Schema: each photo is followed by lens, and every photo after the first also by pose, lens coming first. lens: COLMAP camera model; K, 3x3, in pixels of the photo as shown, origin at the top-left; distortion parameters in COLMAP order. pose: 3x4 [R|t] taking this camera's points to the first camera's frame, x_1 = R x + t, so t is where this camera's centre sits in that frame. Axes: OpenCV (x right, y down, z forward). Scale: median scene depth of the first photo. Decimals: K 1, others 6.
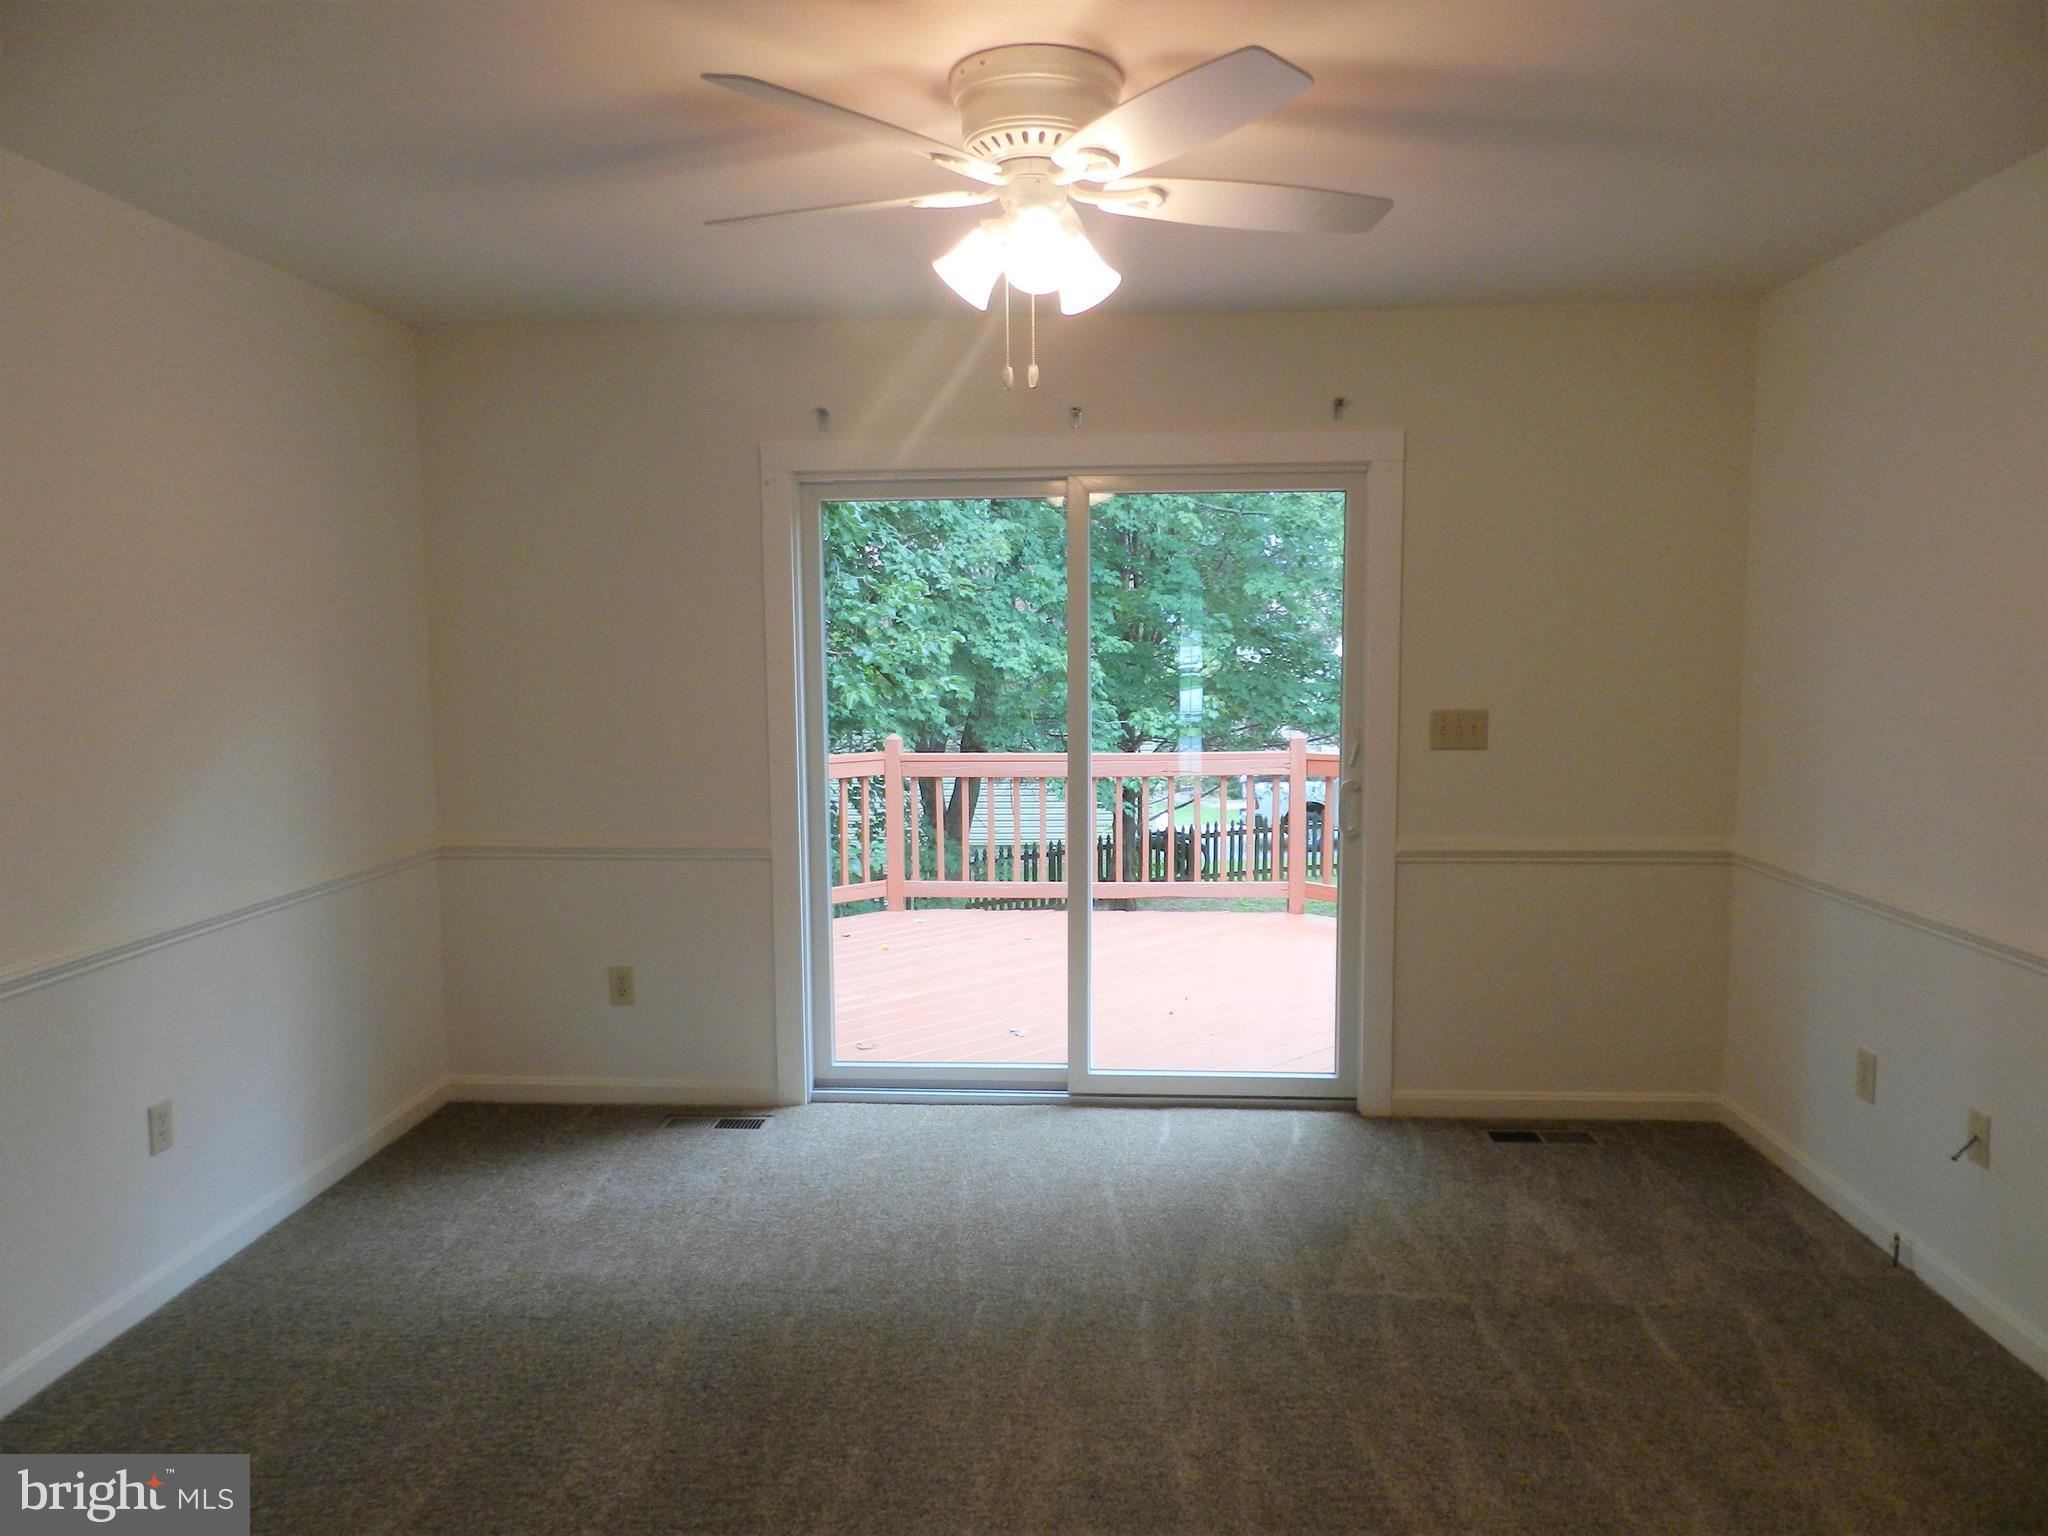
lens RADIAL K [[1462.7, 0, 1031.4], [0, 1462.7, 781.1], [0, 0, 1]] dist [0.024789, -0.006781]
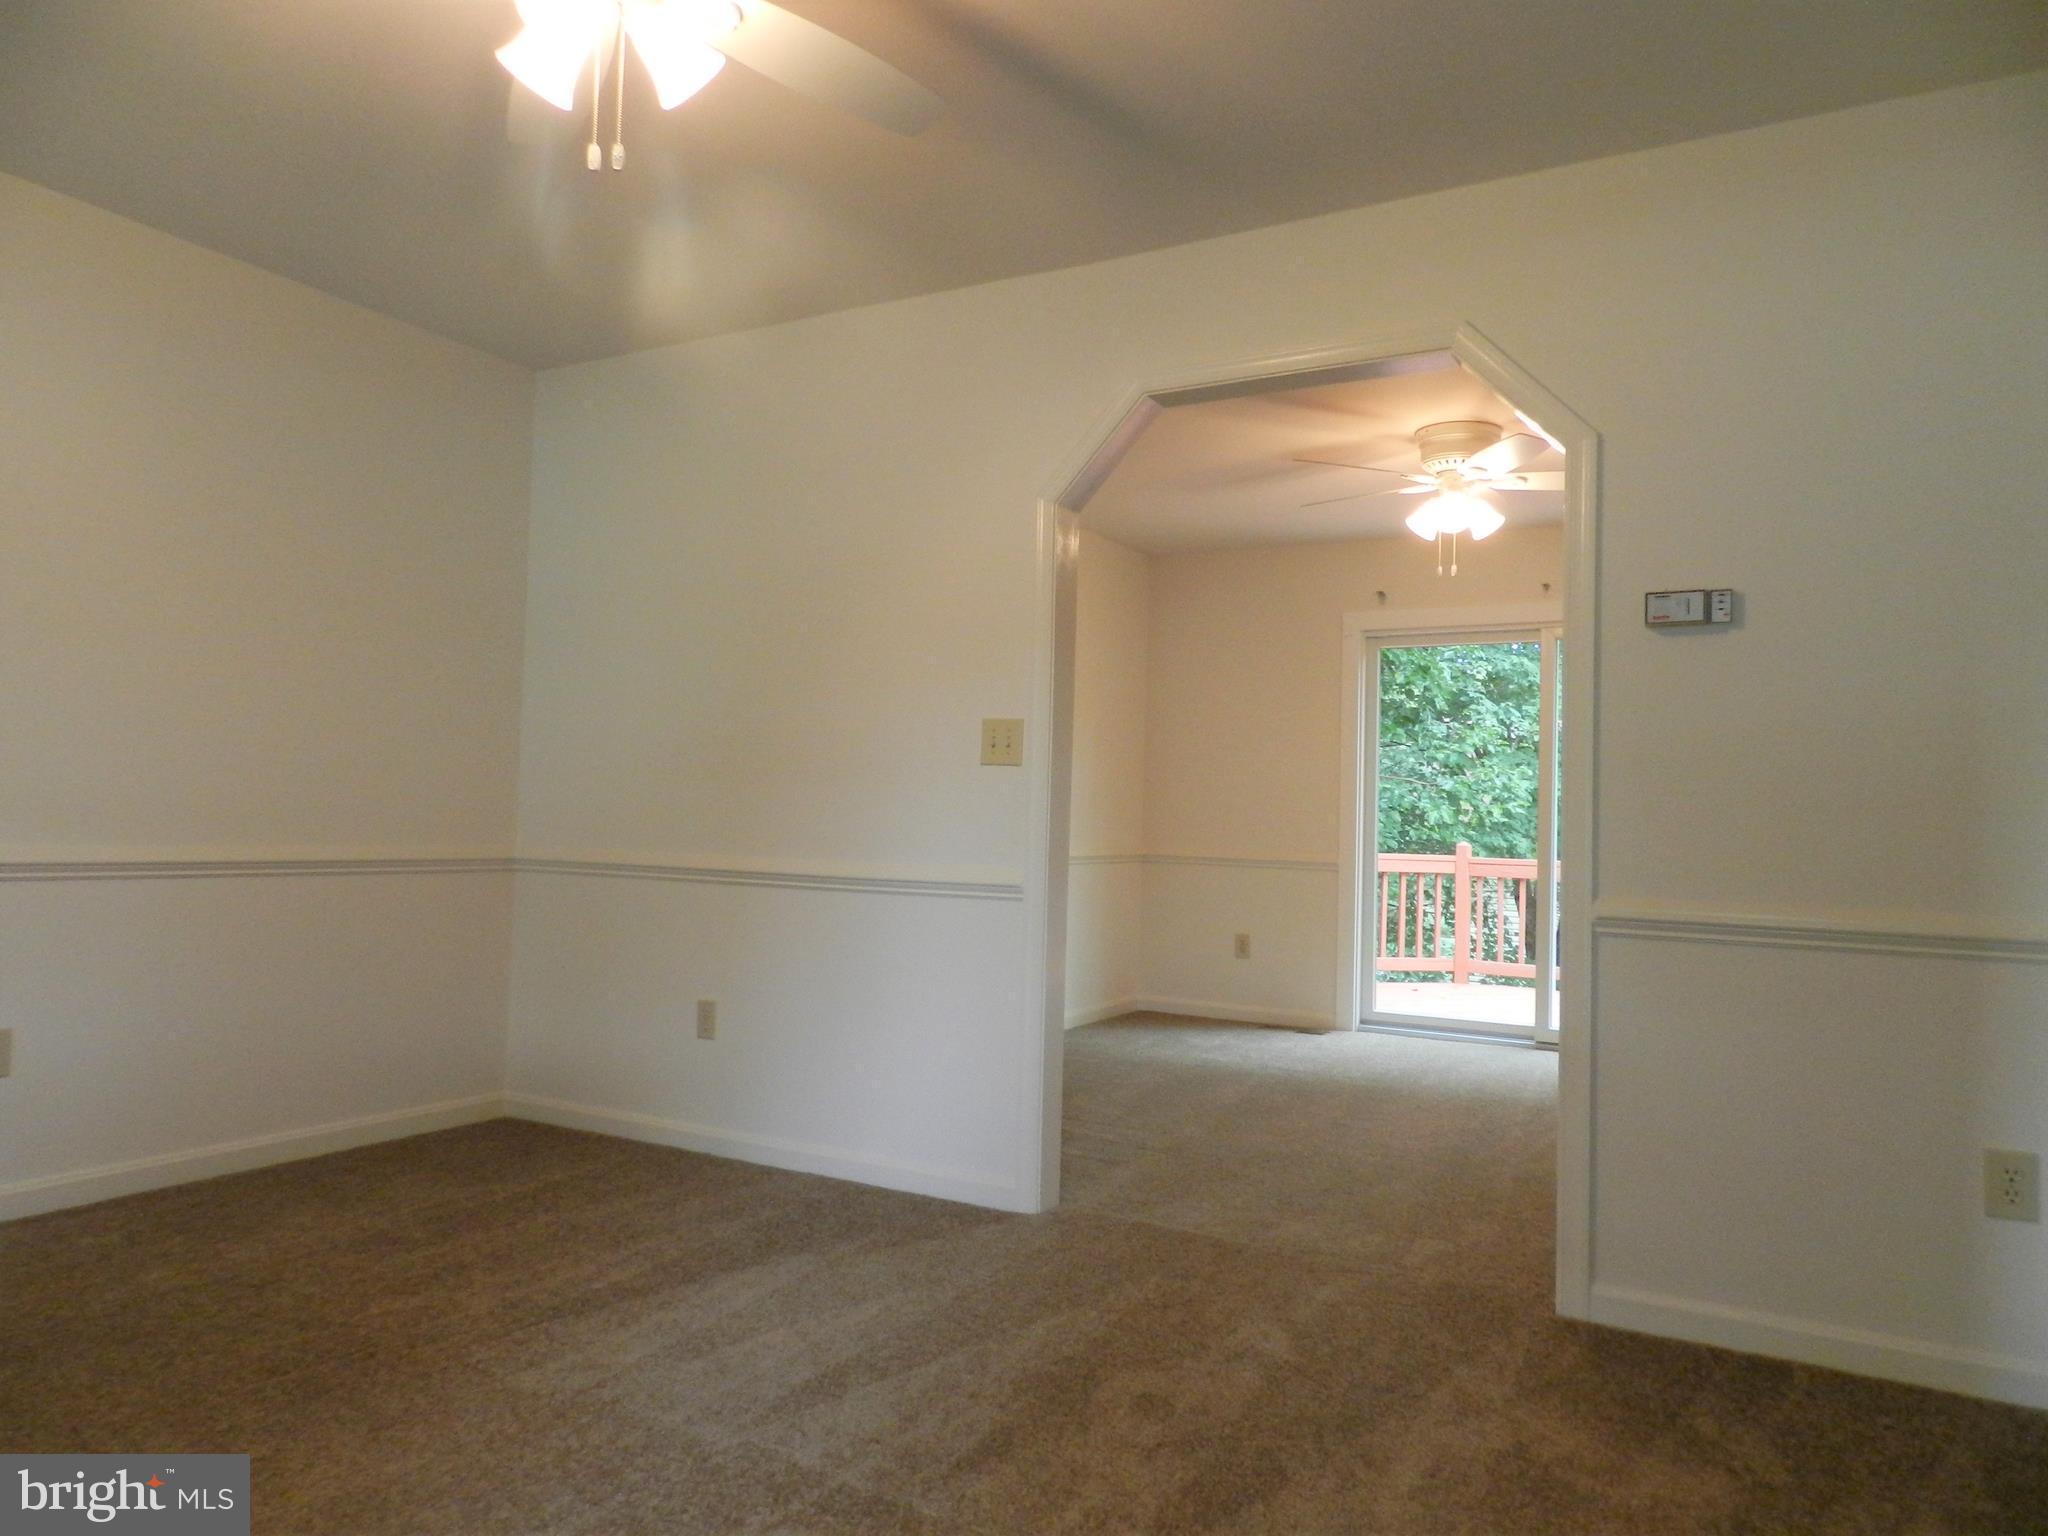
lens RADIAL K [[1462.7, 0, 1014.0], [0, 1462.7, 770.7], [0, 0, 1]] dist [0.024789, -0.006781]
pose [[0.903782, 0.016802, -0.427663, 0.185065], [-0.073206, 0.990572, -0.115790, 0.158985], [0.421686, 0.135957, 0.896492, -0.594038]]
